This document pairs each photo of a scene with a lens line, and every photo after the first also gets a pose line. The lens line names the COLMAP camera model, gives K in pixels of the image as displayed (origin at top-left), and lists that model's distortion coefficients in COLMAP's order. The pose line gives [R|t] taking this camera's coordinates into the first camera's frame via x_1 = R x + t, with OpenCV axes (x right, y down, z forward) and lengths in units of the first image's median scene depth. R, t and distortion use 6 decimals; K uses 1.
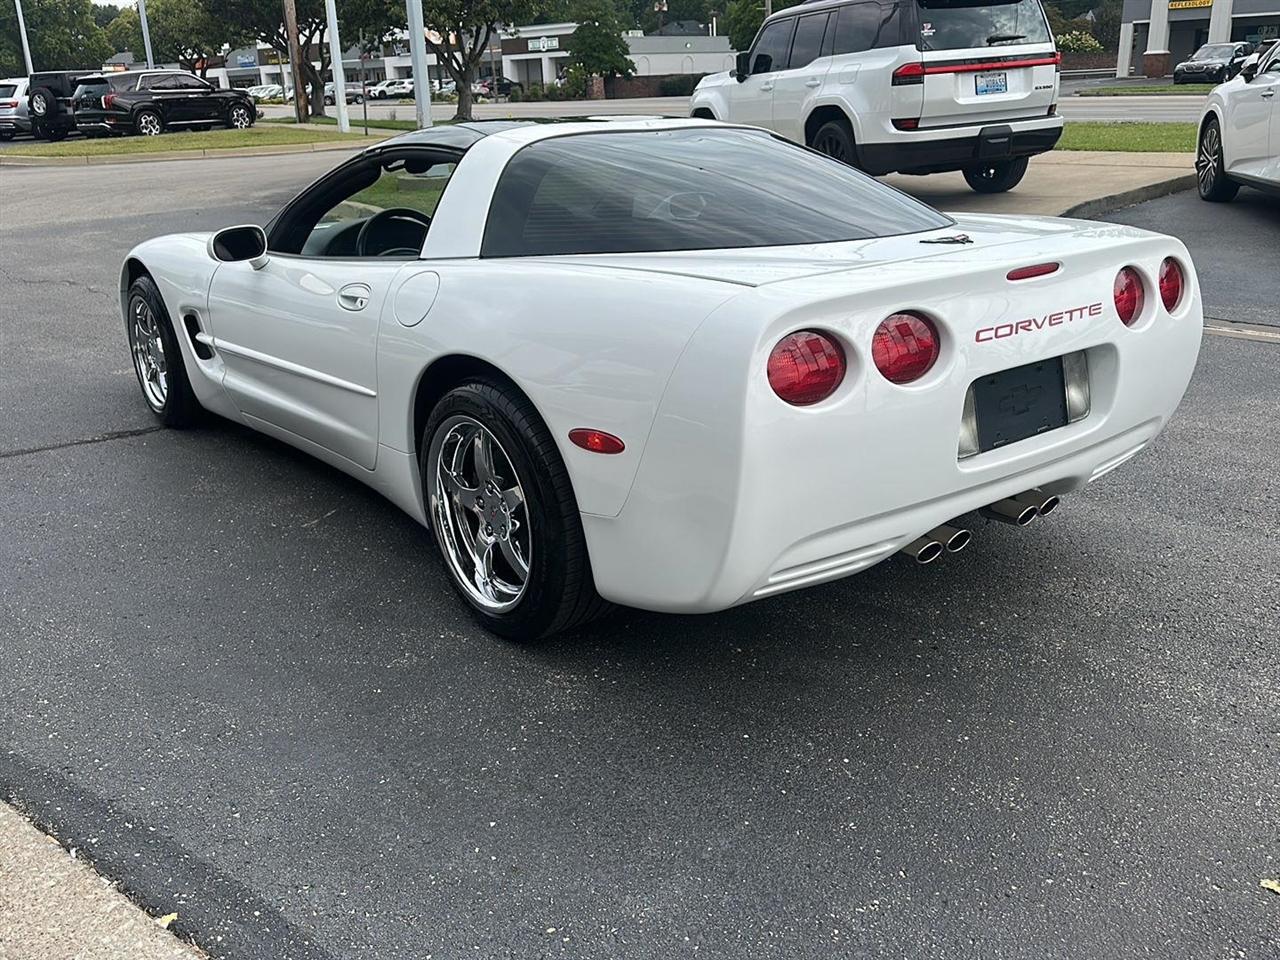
lens RADIAL K [[1150.2, 0, 638.3], [0, 1150.2, 478.2], [0, 0, 1]] dist [0.075311, -0.105756]
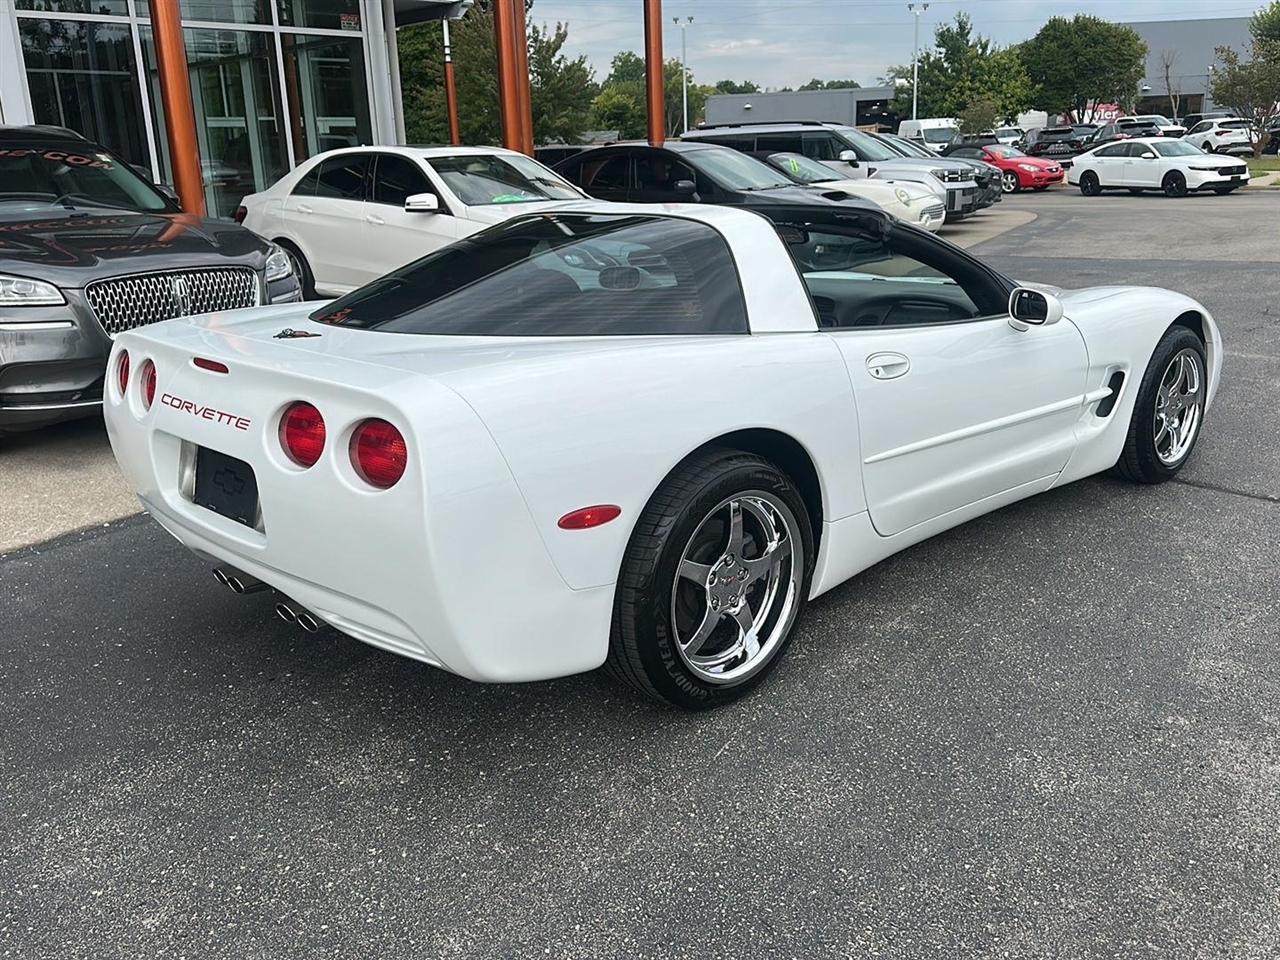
lens RADIAL K [[1148.8, 0, 640.0], [0, 1148.8, 480.0], [0, 0, 1]] dist [0.098153, -0.170190]
pose [[0.098849, 0.296040, -0.950047, 0.374289], [-0.290738, 0.921657, 0.256944, -0.122363], [0.951683, 0.250817, 0.177175, 0.311161]]
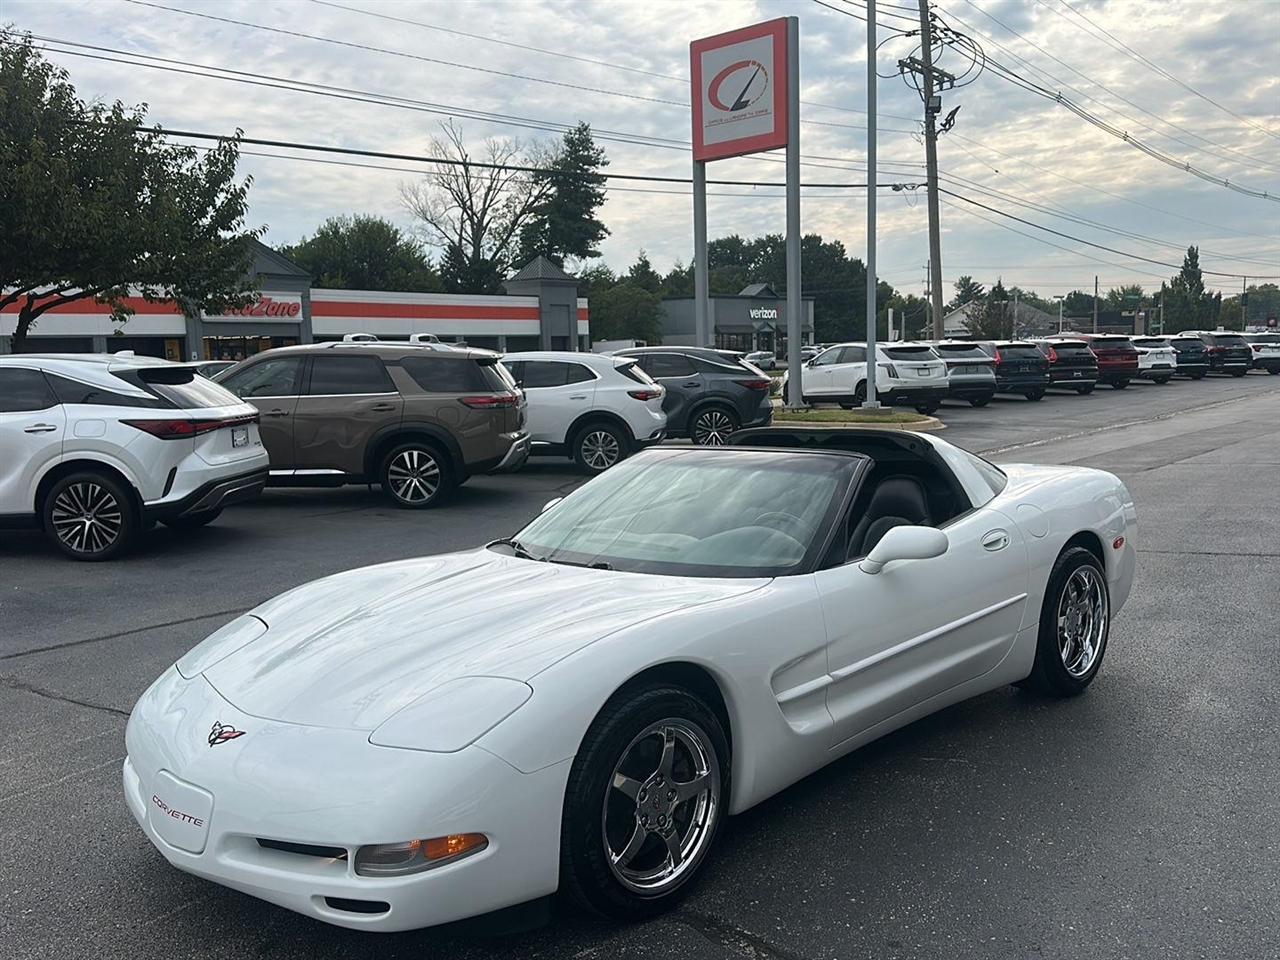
lens RADIAL K [[1135.1, 0, 637.5], [0, 1135.1, 481.2], [0, 0, 1]] dist [0.185093, -0.375665]
pose [[-0.138821, -0.069617, 0.987868, -0.528442], [0.348898, 0.930130, 0.114577, -0.180221], [-0.926822, 0.360571, -0.104832, 0.506169]]
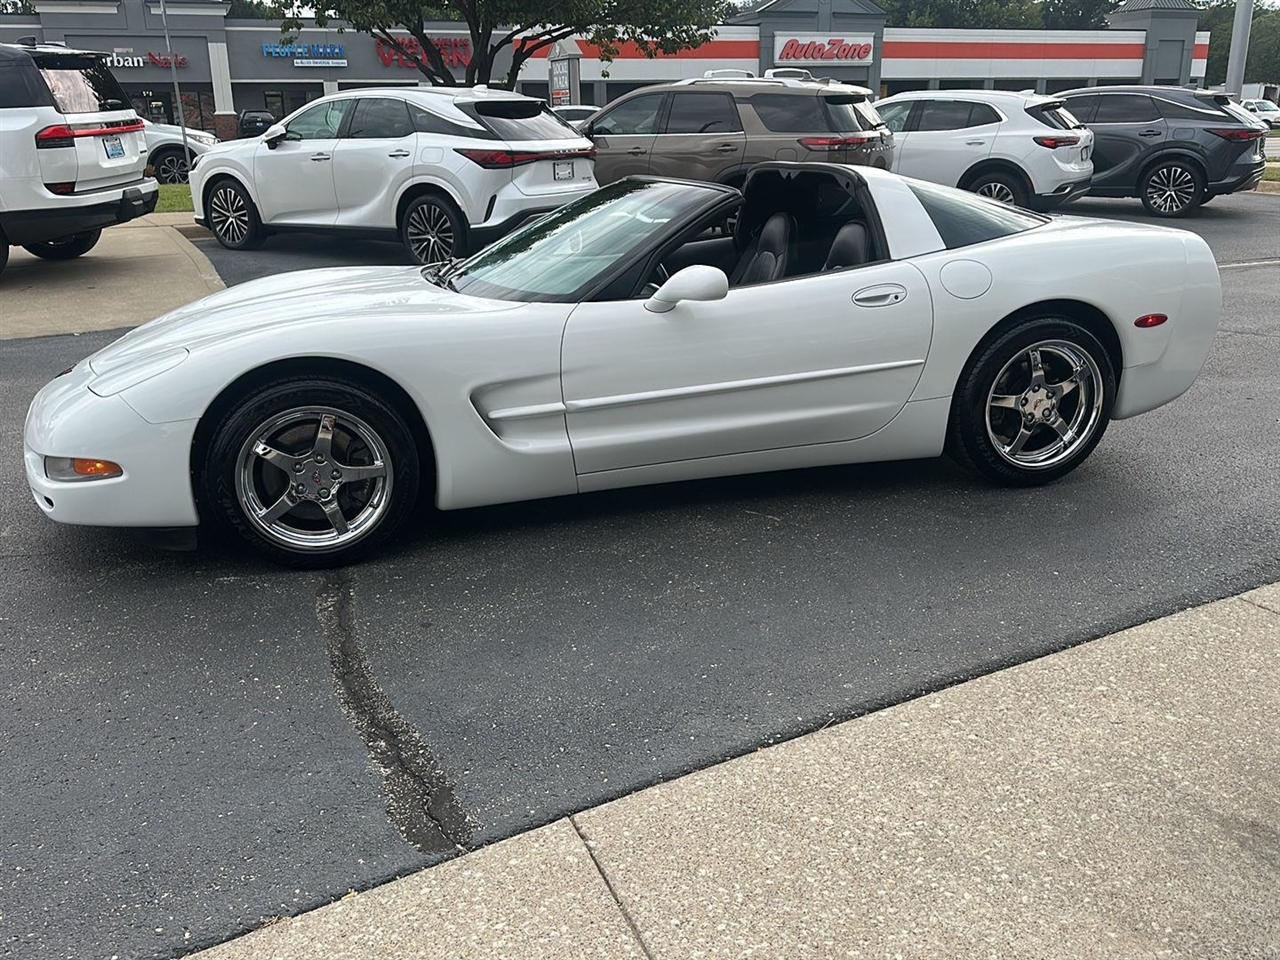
lens RADIAL K [[1148.8, 0, 640.0], [0, 1148.8, 480.0], [0, 0, 1]] dist [0.098153, -0.170190]
pose [[0.358048, -0.250064, 0.899594, -0.514398], [0.300847, 0.942983, 0.142384, -0.075206], [-0.883907, 0.219660, 0.412865, 0.246525]]
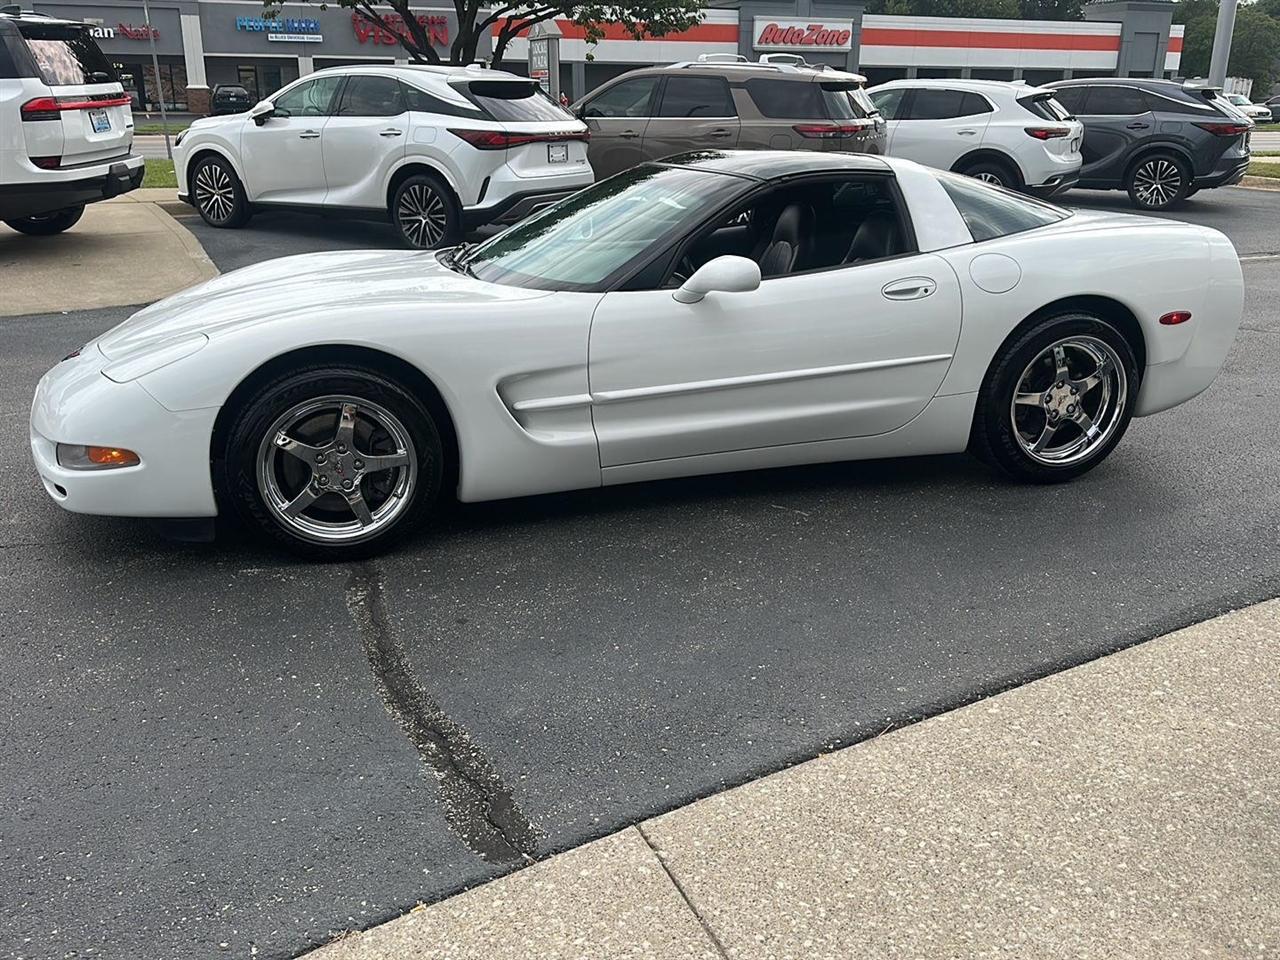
lens RADIAL K [[1148.1, 0, 640.0], [0, 1148.1, 480.0], [0, 0, 1]] dist [0.087744, -0.141693]
pose [[0.337574, -0.259125, 0.904930, -0.514336], [0.286383, 0.944062, 0.163499, -0.083536], [-0.896676, 0.203964, 0.392900, 0.267246]]
